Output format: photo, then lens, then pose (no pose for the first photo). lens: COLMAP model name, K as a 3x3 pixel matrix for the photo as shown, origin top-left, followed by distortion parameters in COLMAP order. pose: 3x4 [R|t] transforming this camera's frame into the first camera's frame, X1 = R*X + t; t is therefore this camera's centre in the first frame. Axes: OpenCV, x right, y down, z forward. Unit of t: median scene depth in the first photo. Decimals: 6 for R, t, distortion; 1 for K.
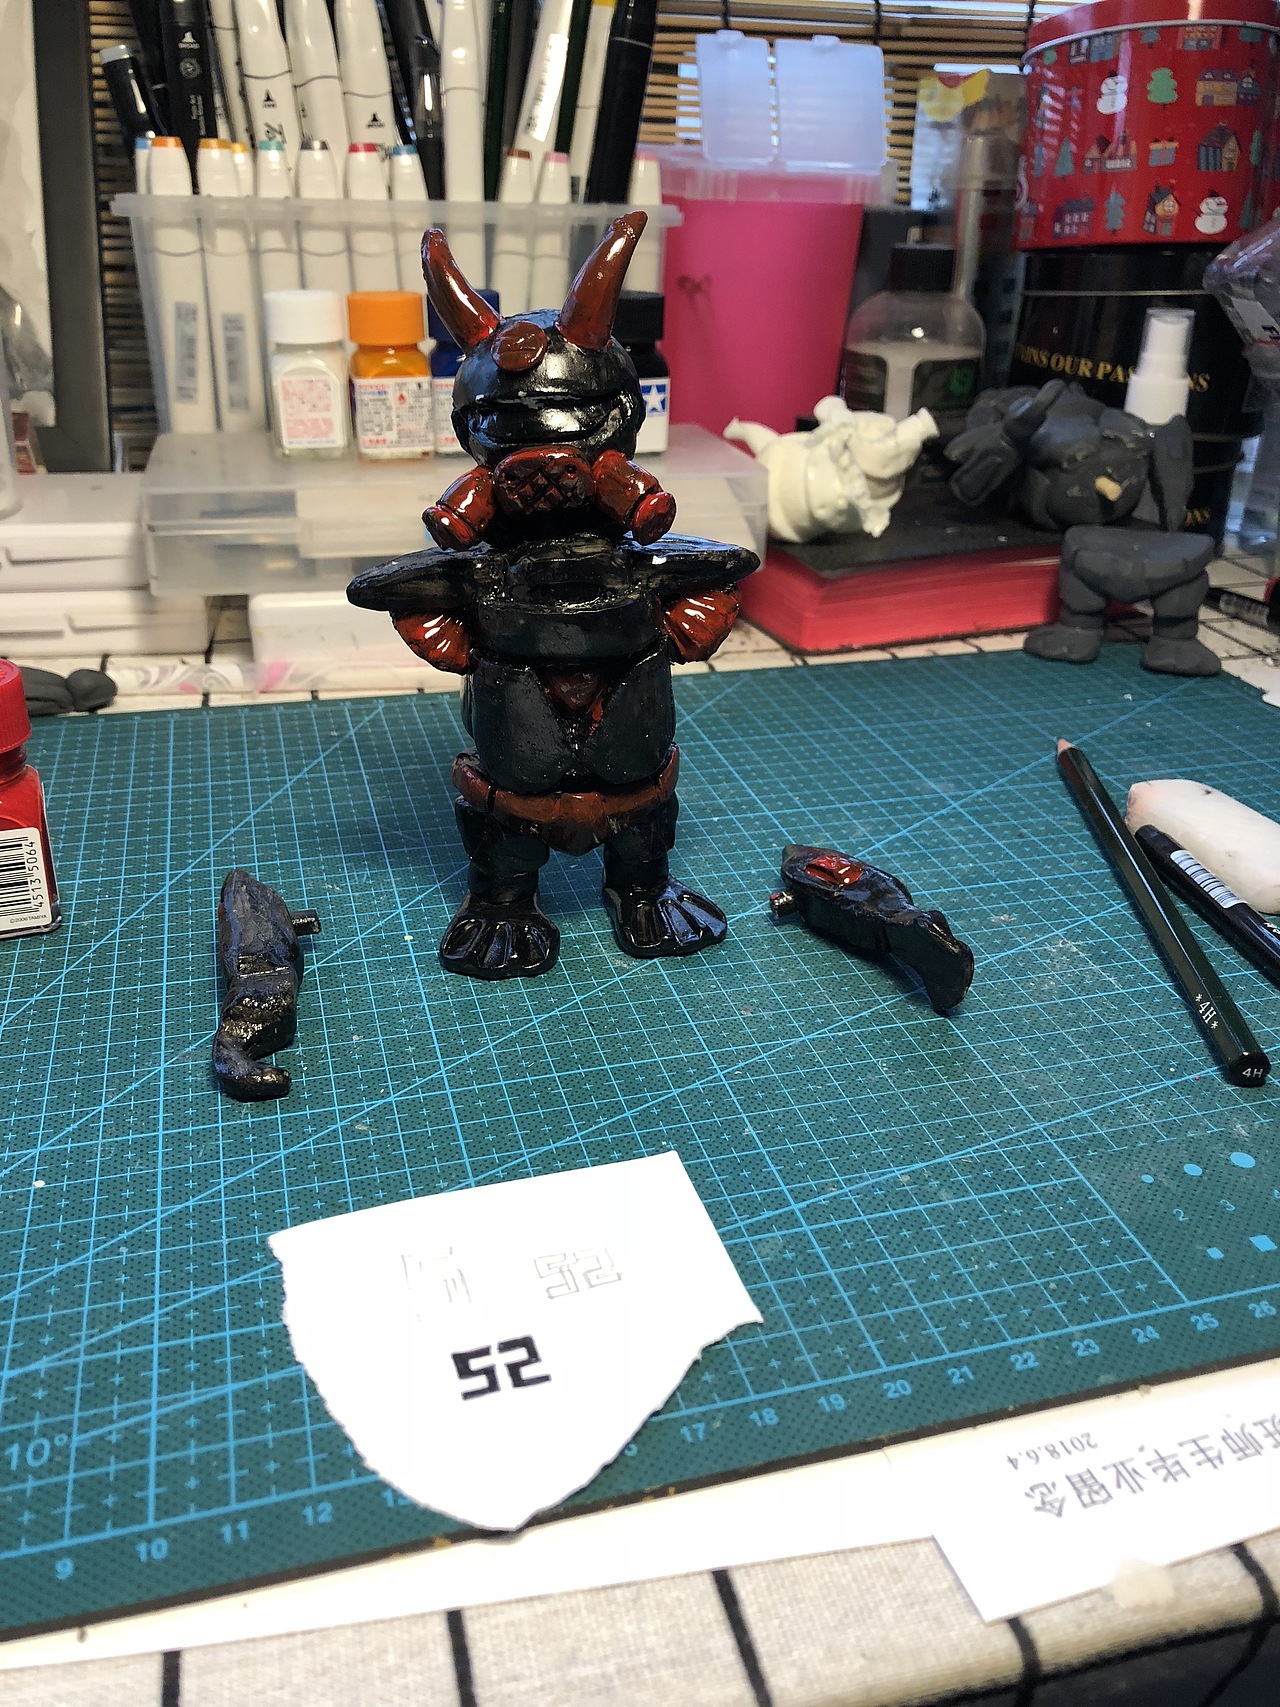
lens RADIAL K [[1403.5, 0, 618.2], [0, 1403.5, 846.8], [0, 0, 1]] dist [-0.012071, 0.010605]
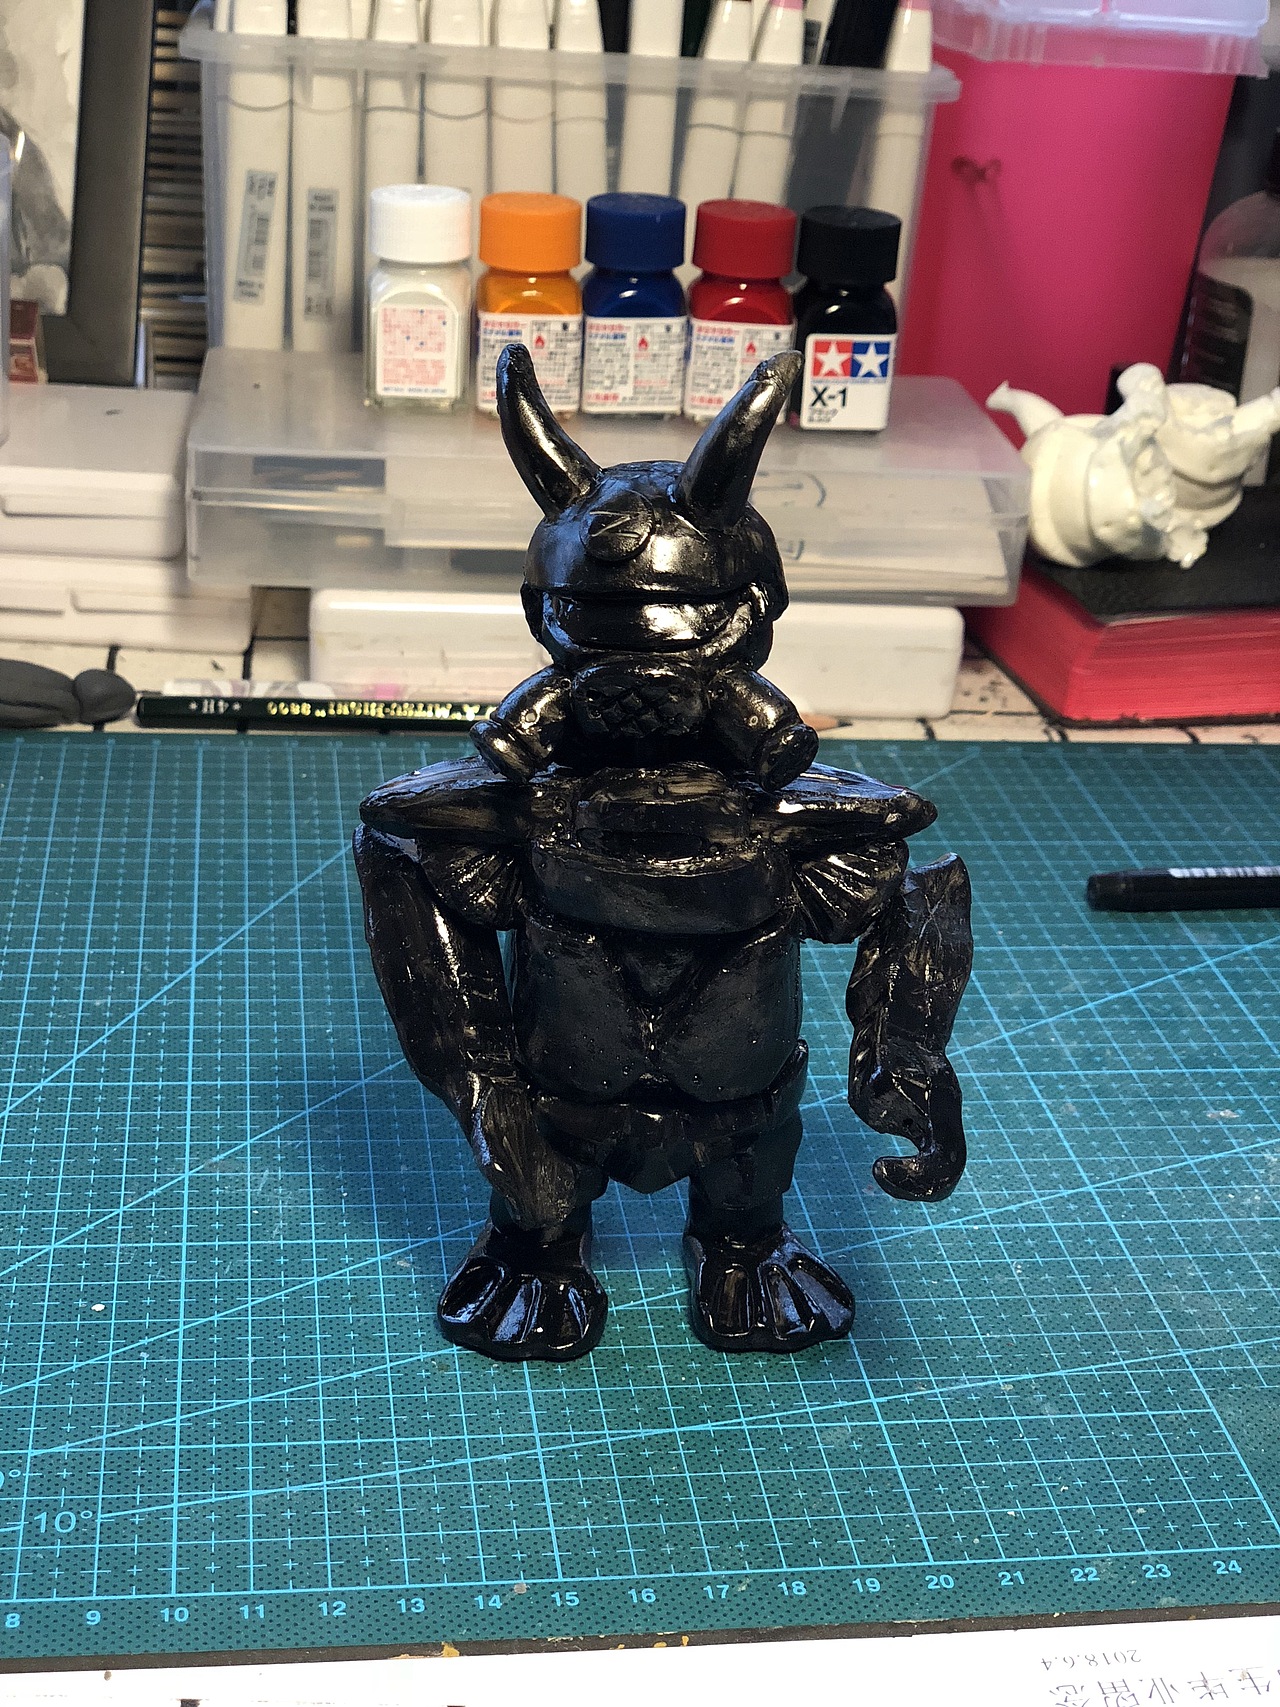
lens RADIAL K [[2572.0, 0, 601.6], [0, 2572.0, 854.3], [0, 0, 1]] dist [0.093338, -0.666324]
pose [[0.989705, 0.094553, -0.107444, 0.060750], [-0.098255, 0.994718, -0.029687, -0.014222], [0.104070, 0.039938, 0.993768, -0.410150]]
